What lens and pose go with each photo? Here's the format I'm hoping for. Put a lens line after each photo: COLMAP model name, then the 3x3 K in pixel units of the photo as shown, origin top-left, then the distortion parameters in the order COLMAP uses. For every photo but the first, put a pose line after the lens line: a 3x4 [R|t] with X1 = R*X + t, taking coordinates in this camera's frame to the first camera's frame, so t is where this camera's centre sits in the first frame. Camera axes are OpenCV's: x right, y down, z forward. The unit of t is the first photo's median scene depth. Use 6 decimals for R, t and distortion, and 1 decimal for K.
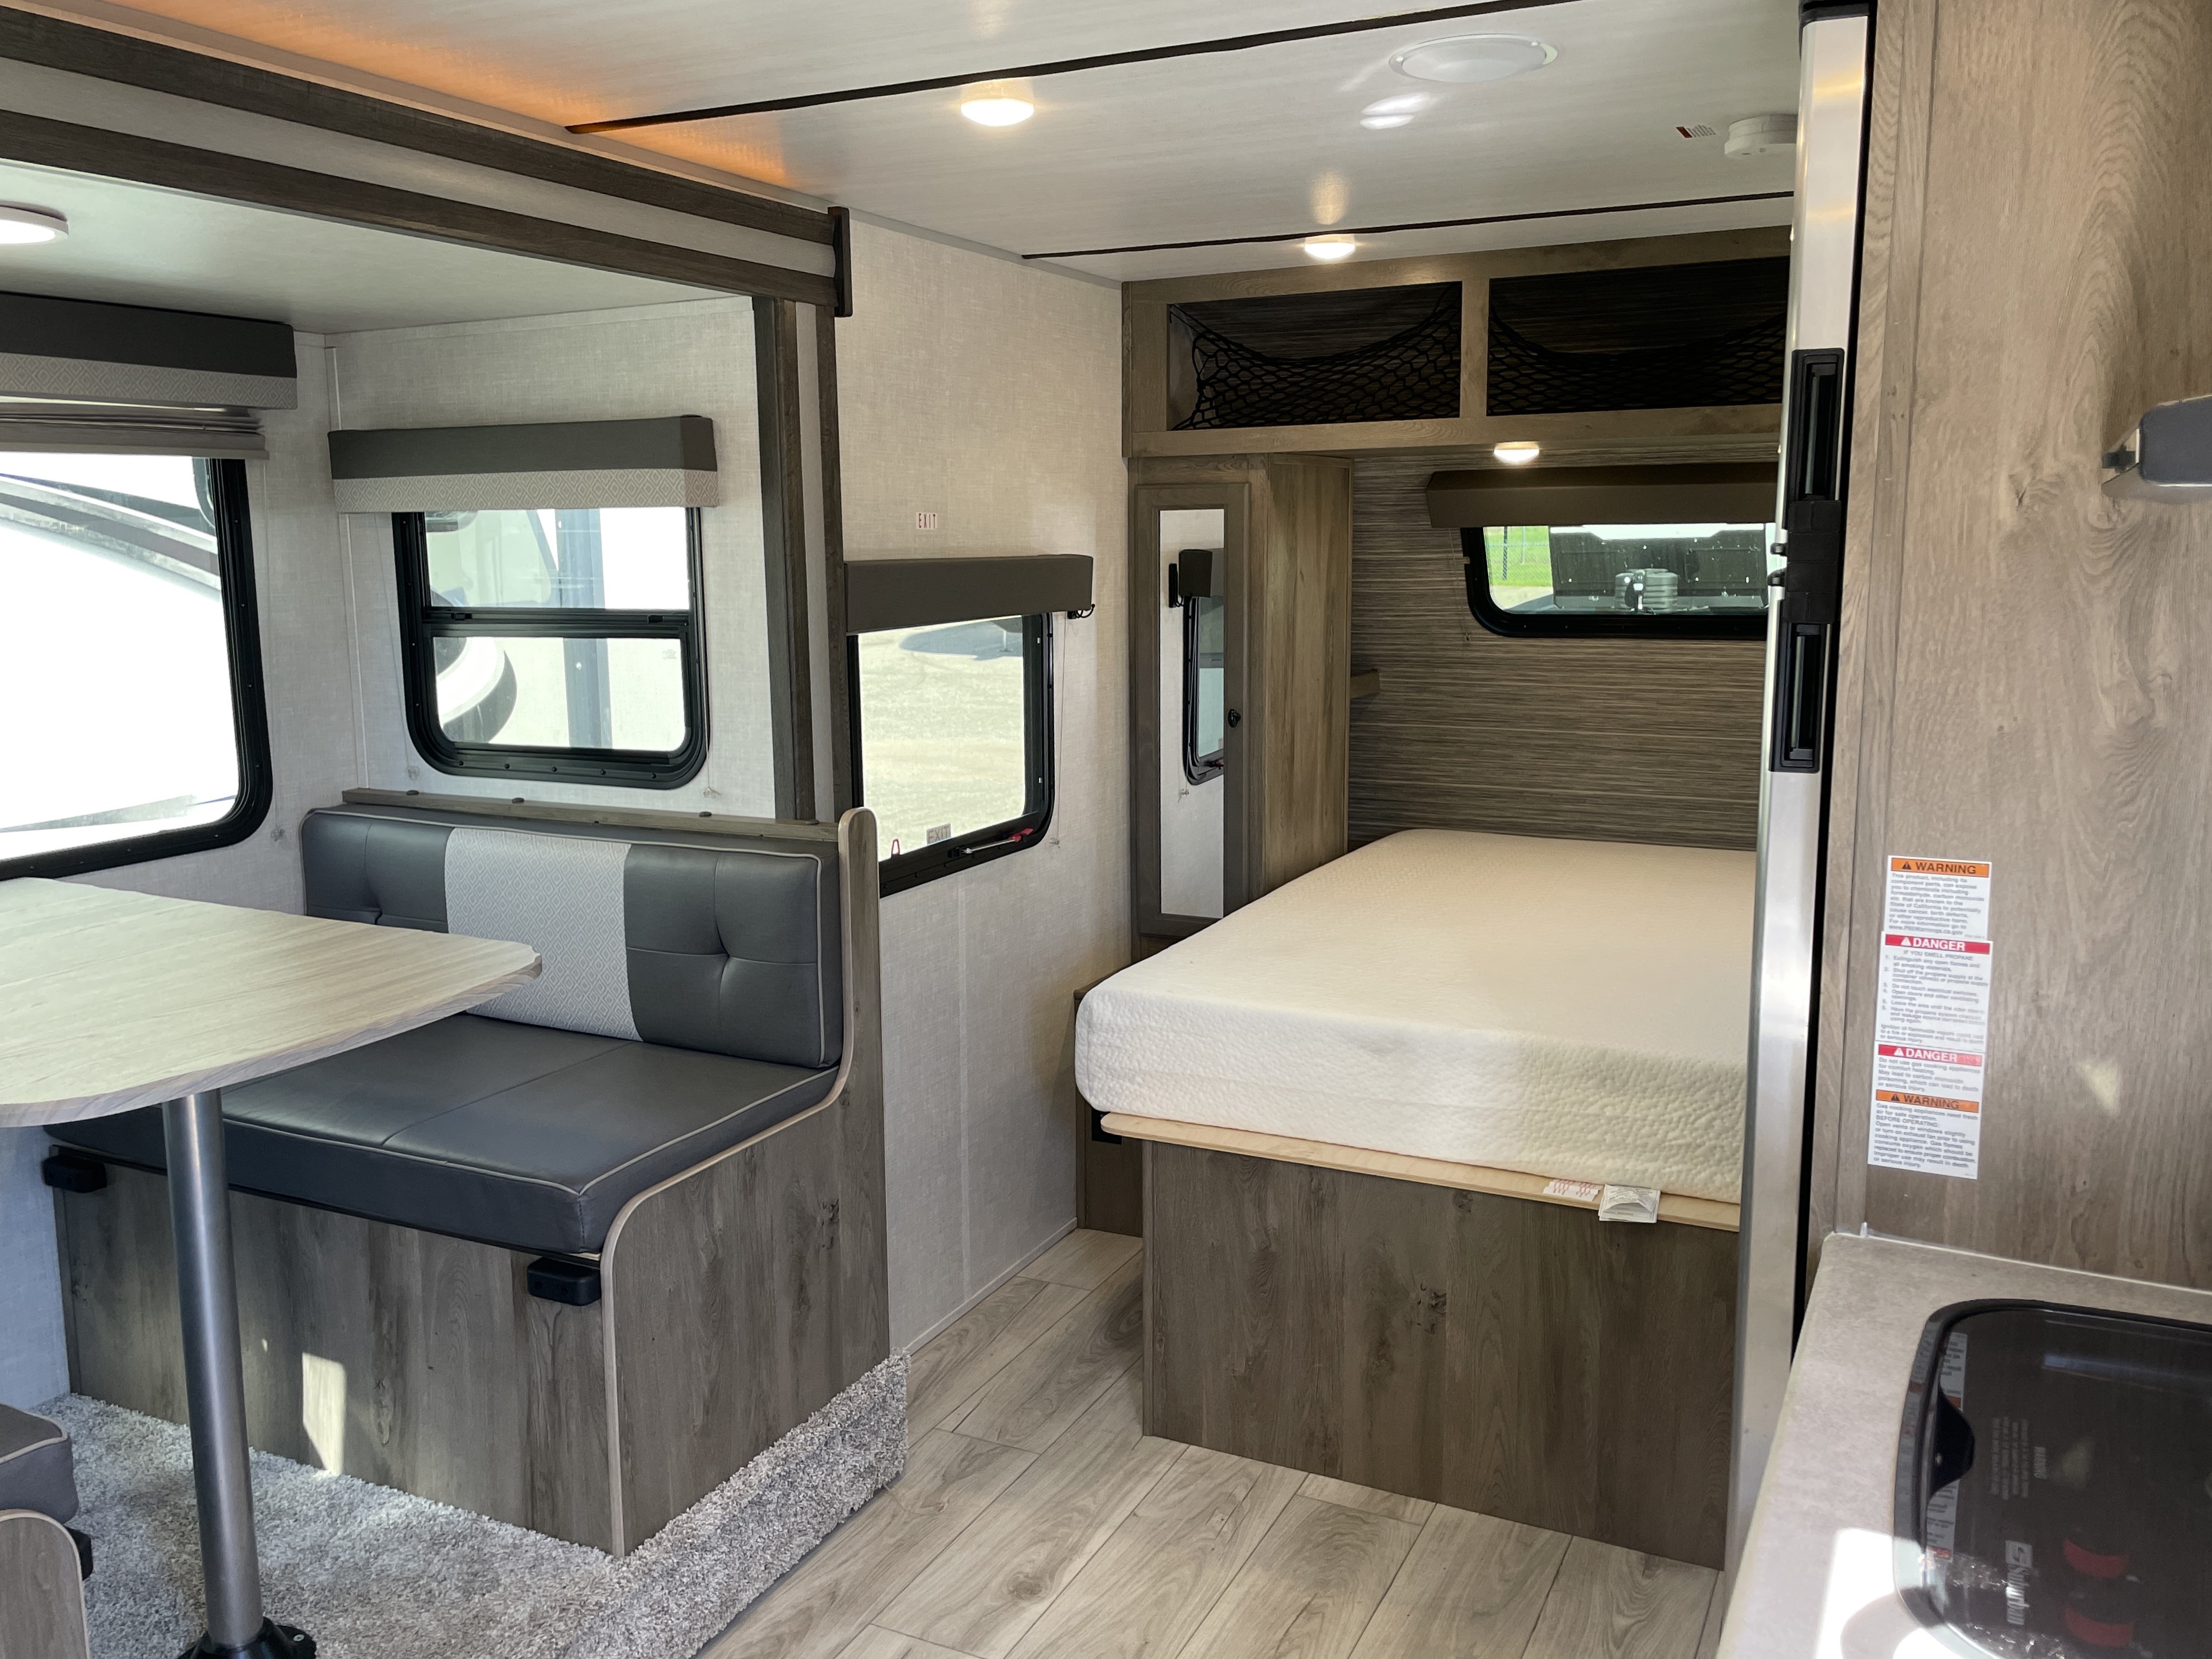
lens RADIAL K [[1820.2, 0, 1106.0], [0, 1820.2, 829.5], [0, 0, 1]] dist [0.066352, -0.003952]
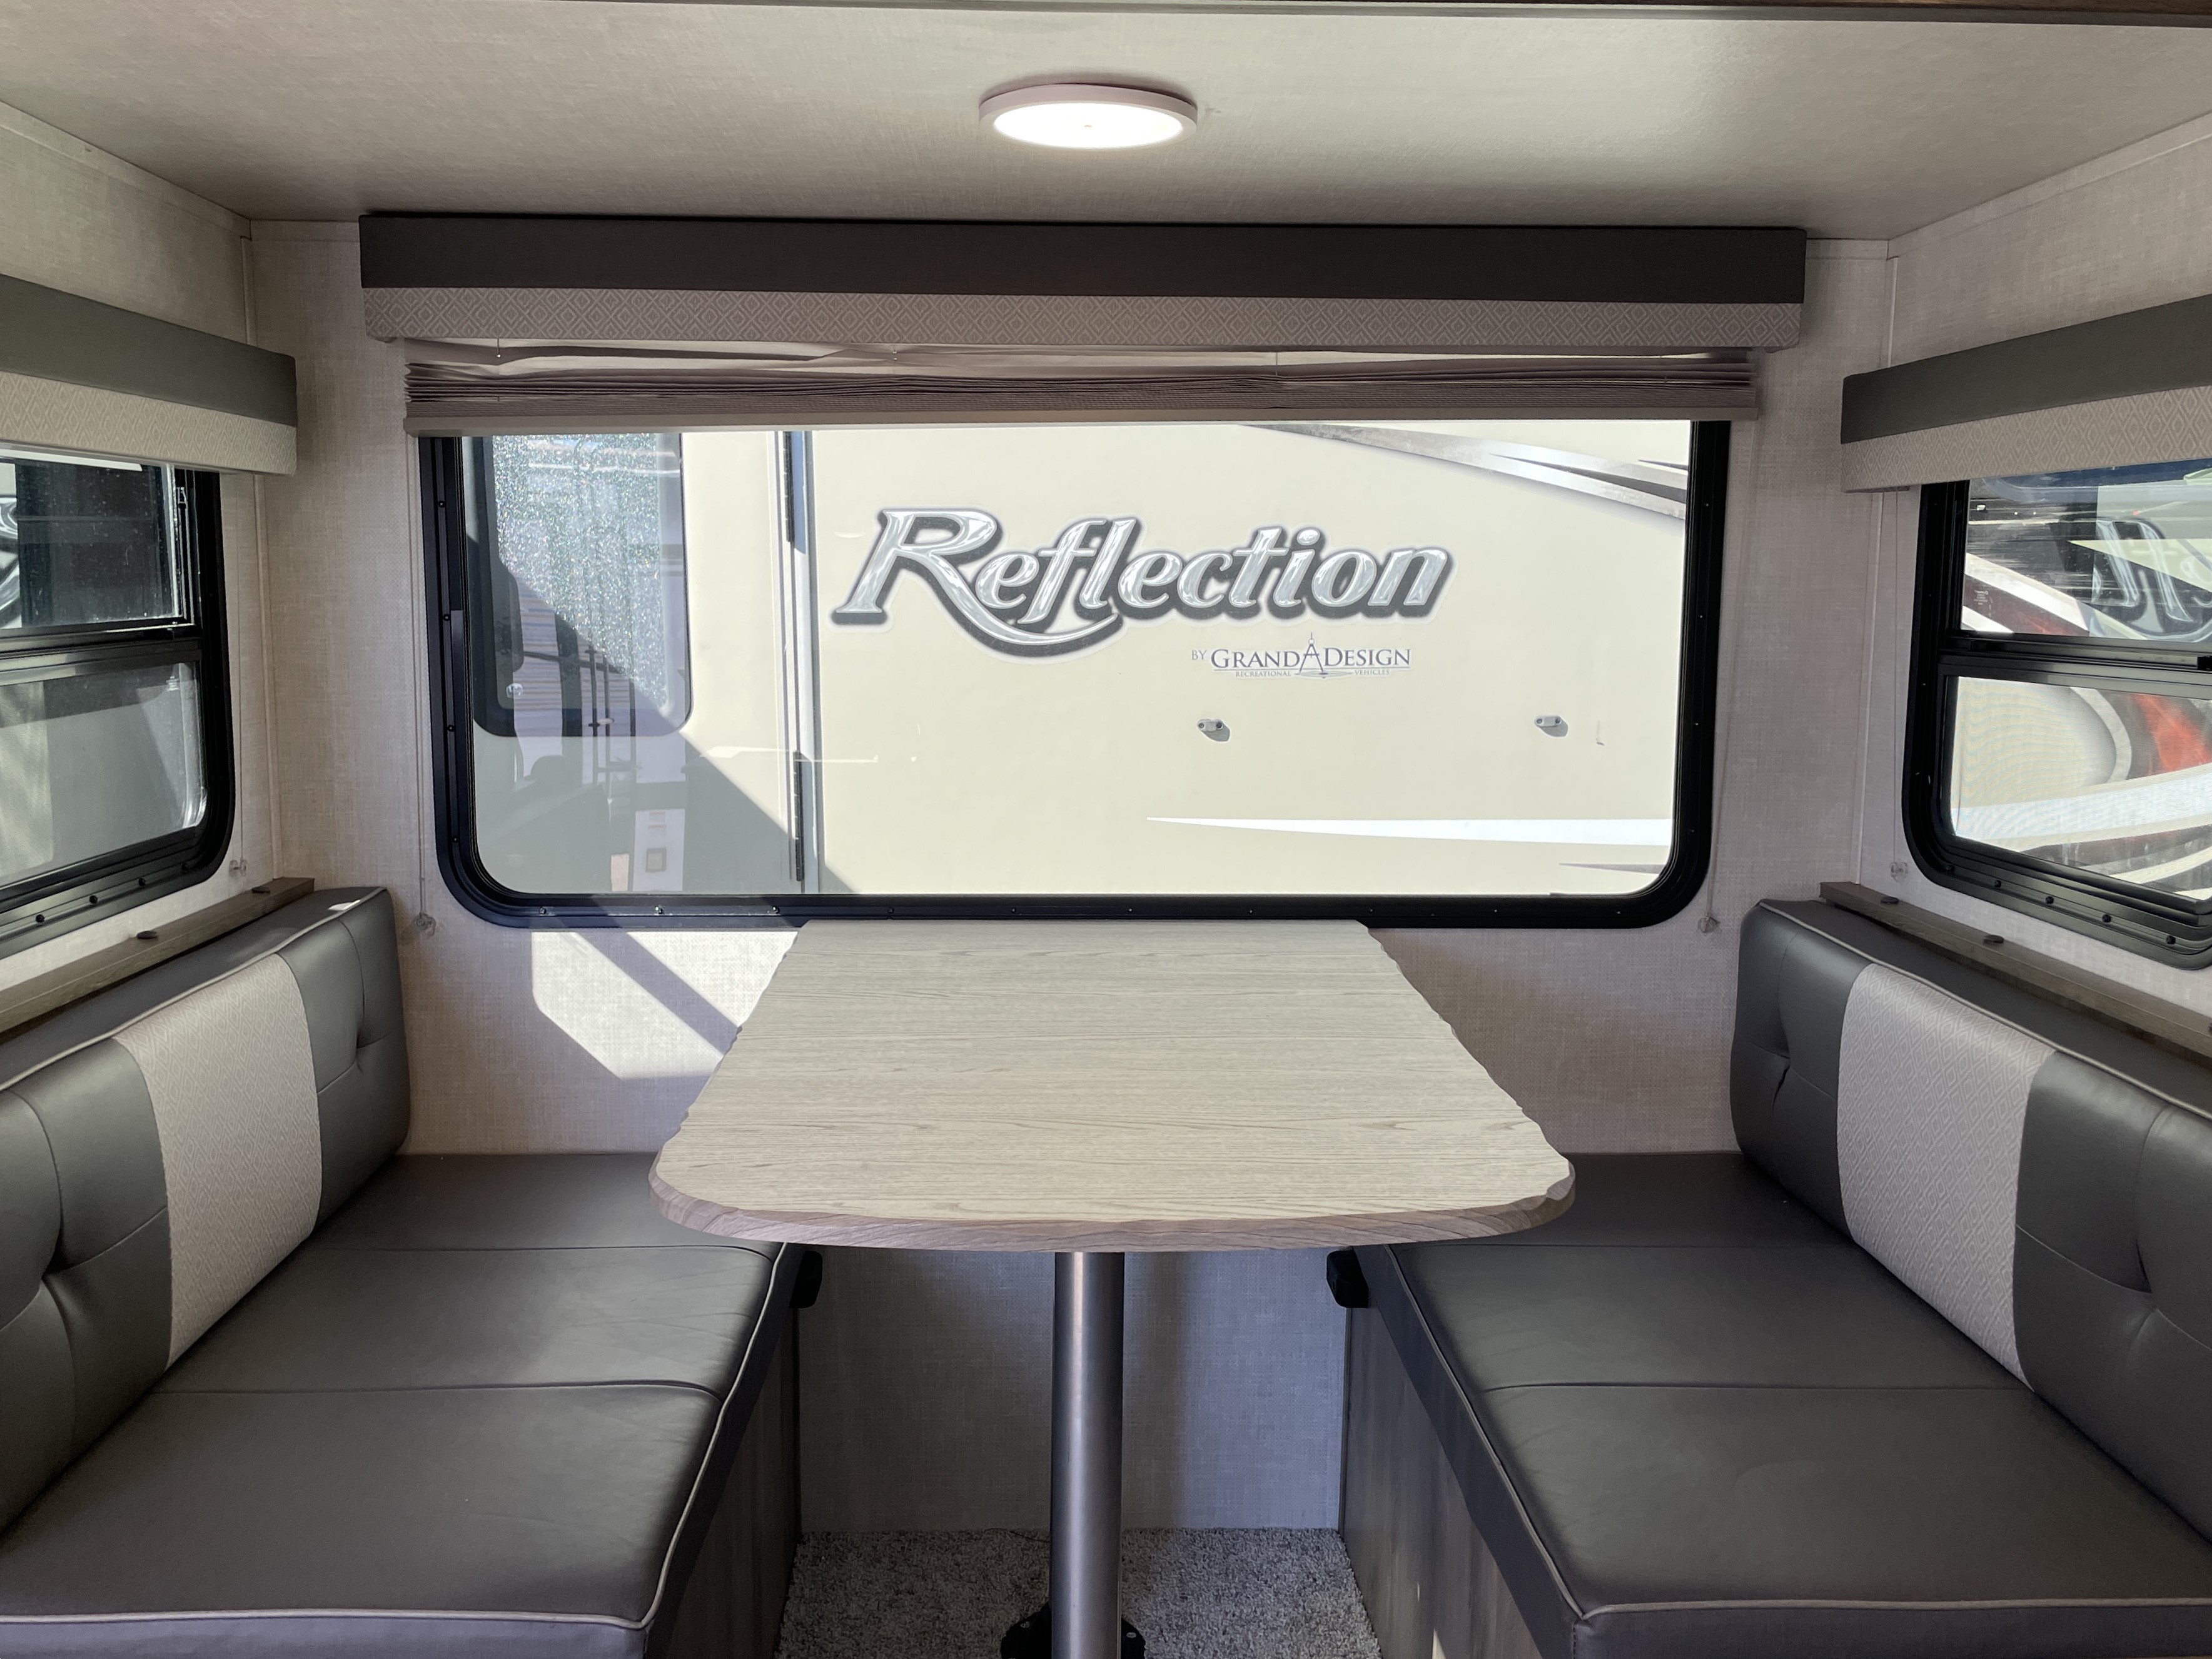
lens RADIAL K [[1950.3, 0, 1106.0], [0, 1950.3, 829.5], [0, 0, 1]] dist [0.002142, 0.003571]
pose [[0.471616, 0.134283, -0.871520, 0.117575], [-0.152285, 0.985890, 0.069497, -0.054698], [0.868555, 0.099944, 0.485411, 0.419082]]
